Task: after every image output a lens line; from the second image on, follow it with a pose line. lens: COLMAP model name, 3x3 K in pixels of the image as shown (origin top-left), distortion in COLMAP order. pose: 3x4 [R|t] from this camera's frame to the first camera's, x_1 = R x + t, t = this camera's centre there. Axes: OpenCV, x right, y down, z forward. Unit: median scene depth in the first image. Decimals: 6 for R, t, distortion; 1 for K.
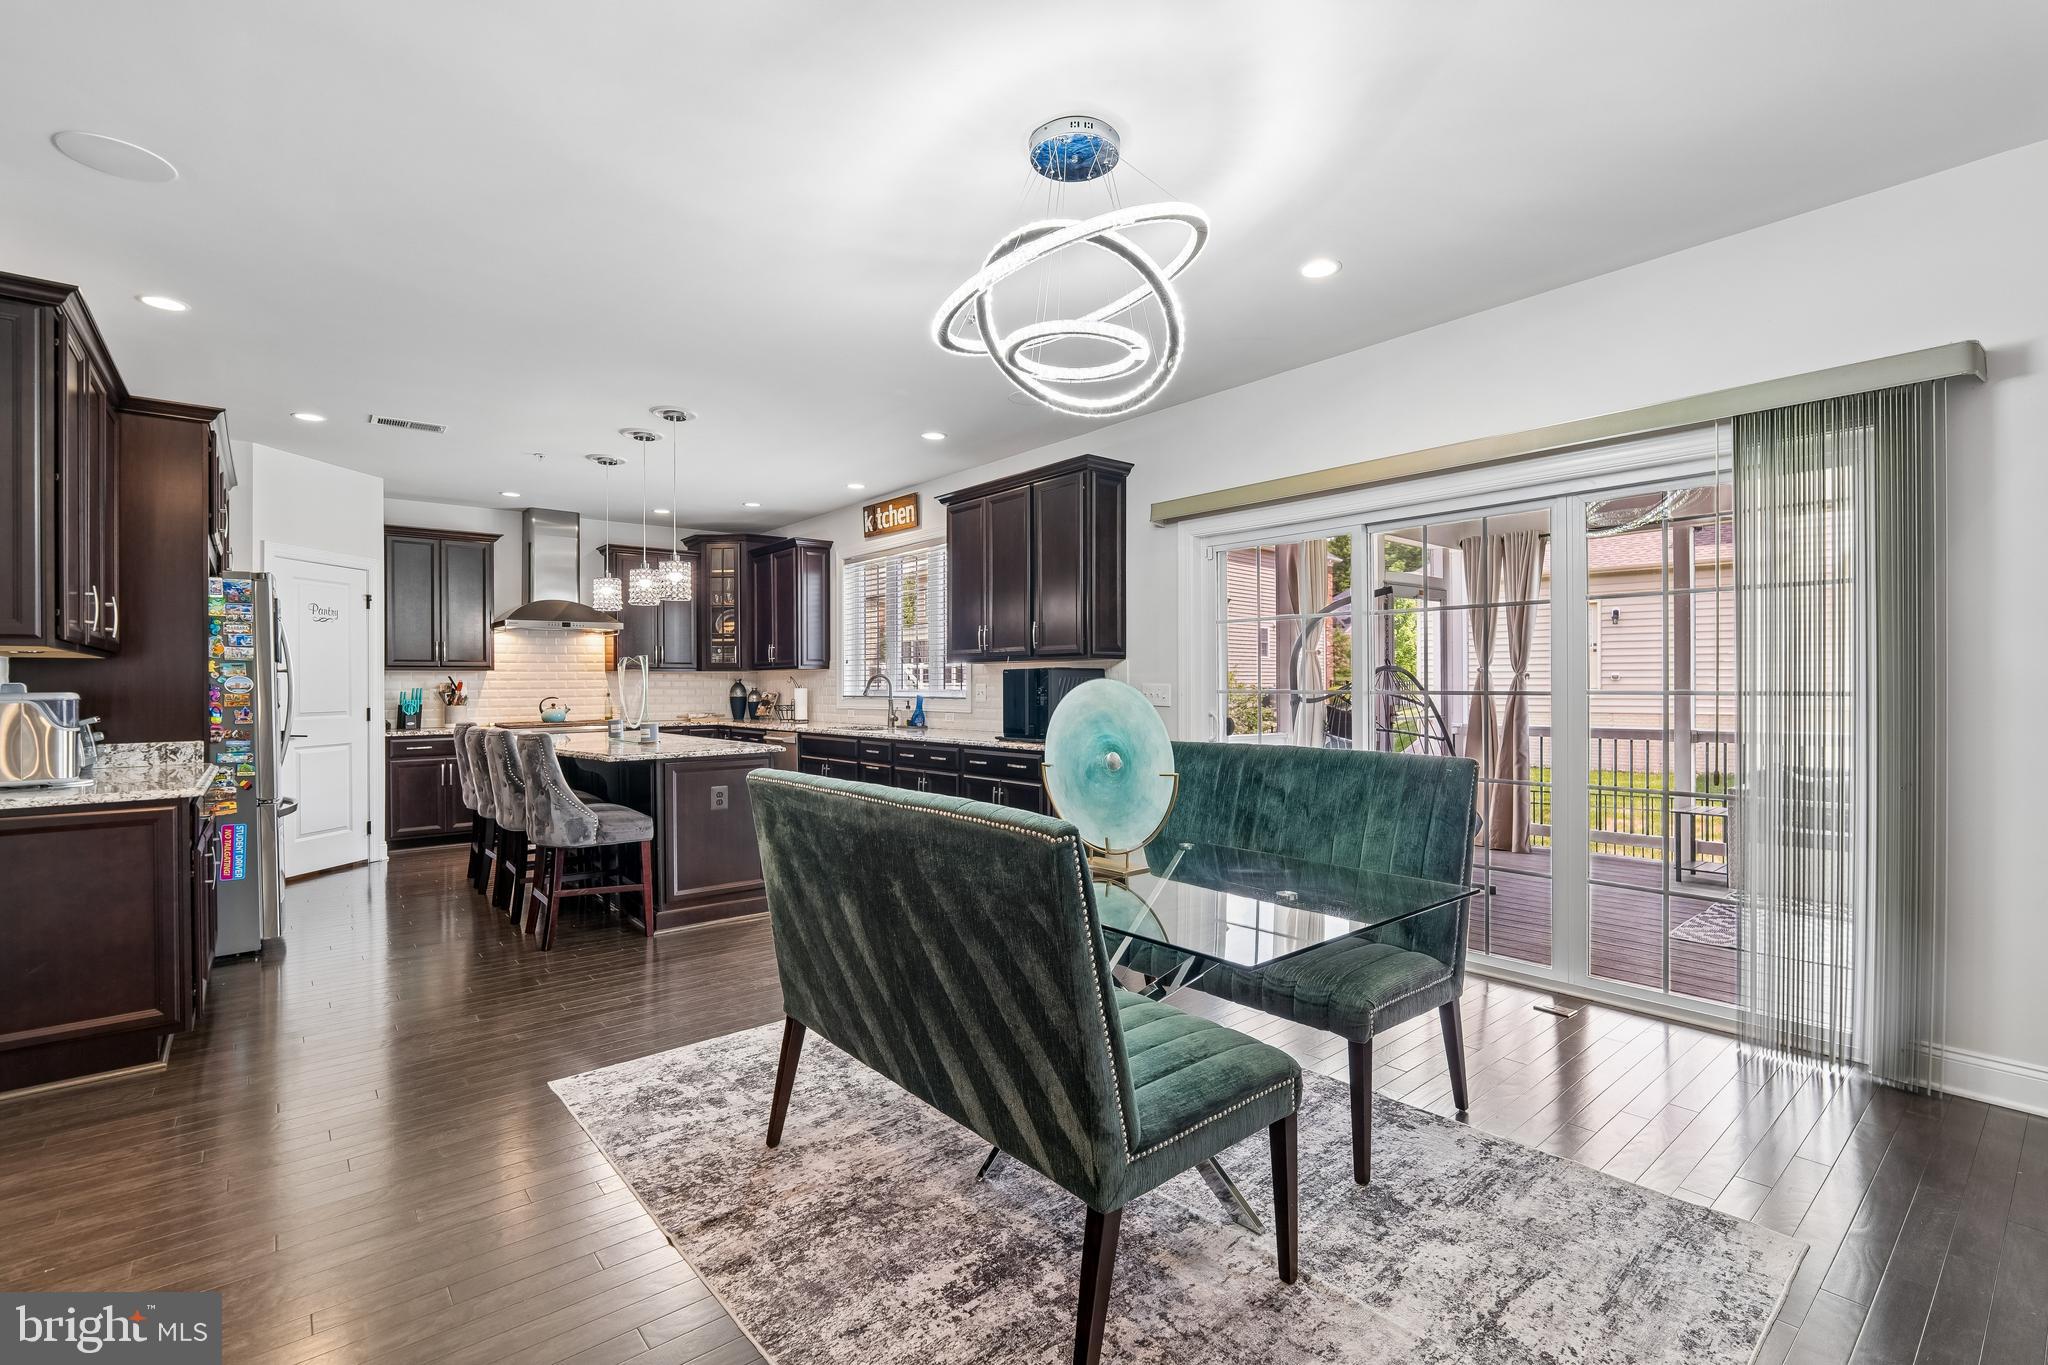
lens RADIAL K [[911.8, 0, 1024.0], [0, 911.8, 682.5], [0, 0, 1]] dist [-0.002457, 0.000058]
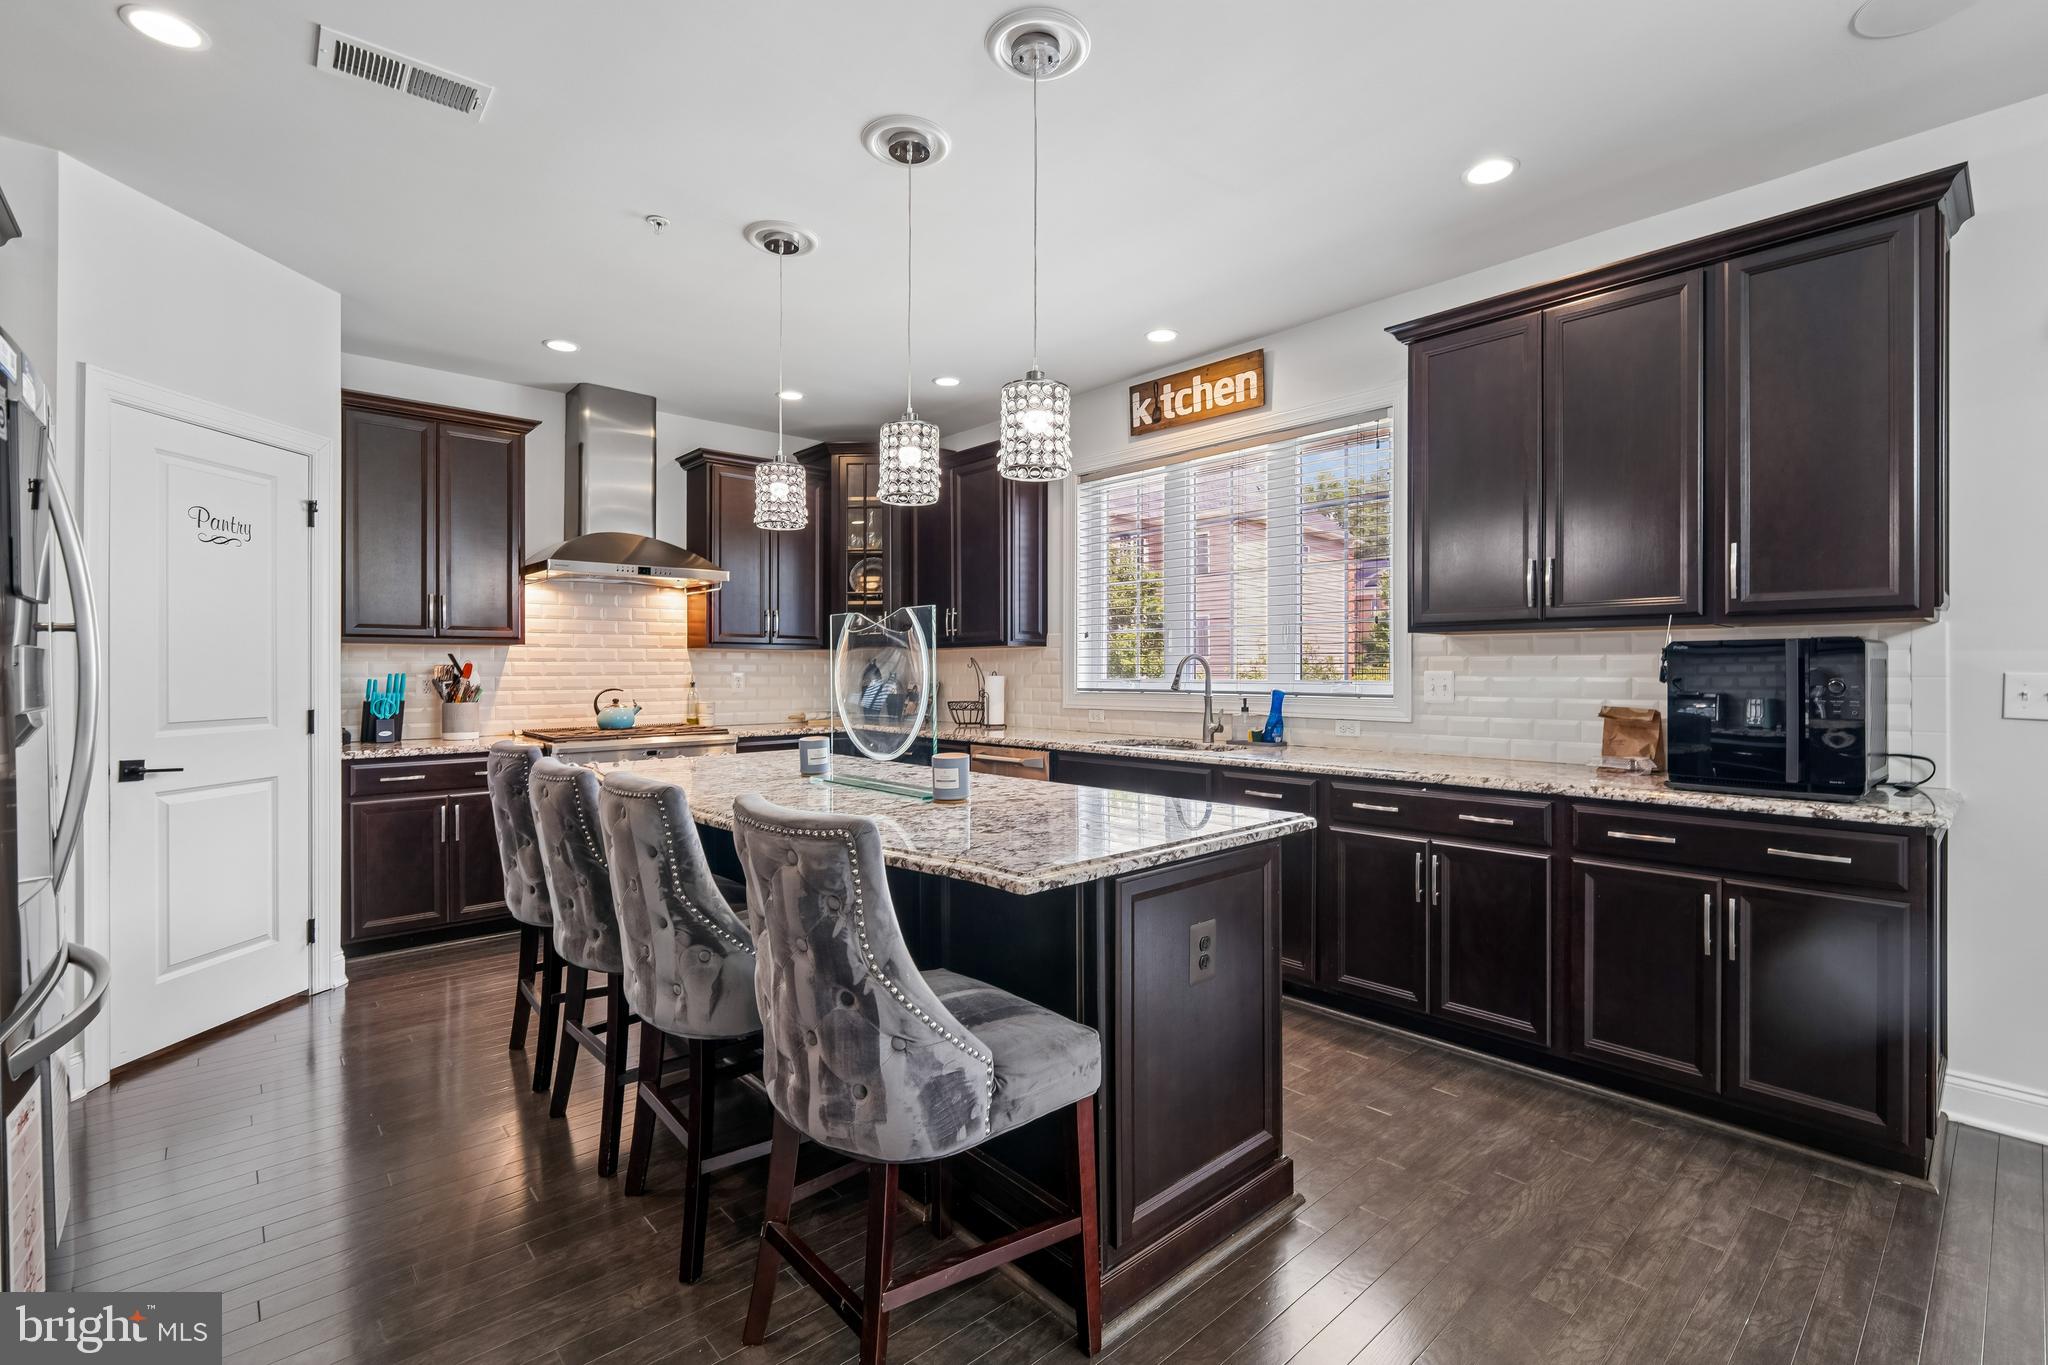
lens RADIAL K [[911.4, 0, 1025.9], [0, 911.4, 669.2], [0, 0, 1]] dist [-0.000077, 0.000879]
pose [[0.999225, 0.005149, 0.039017, -0.283180], [-0.005200, 0.999986, 0.001224, 0.000690], [-0.039010, -0.001426, 0.999238, 0.395561]]
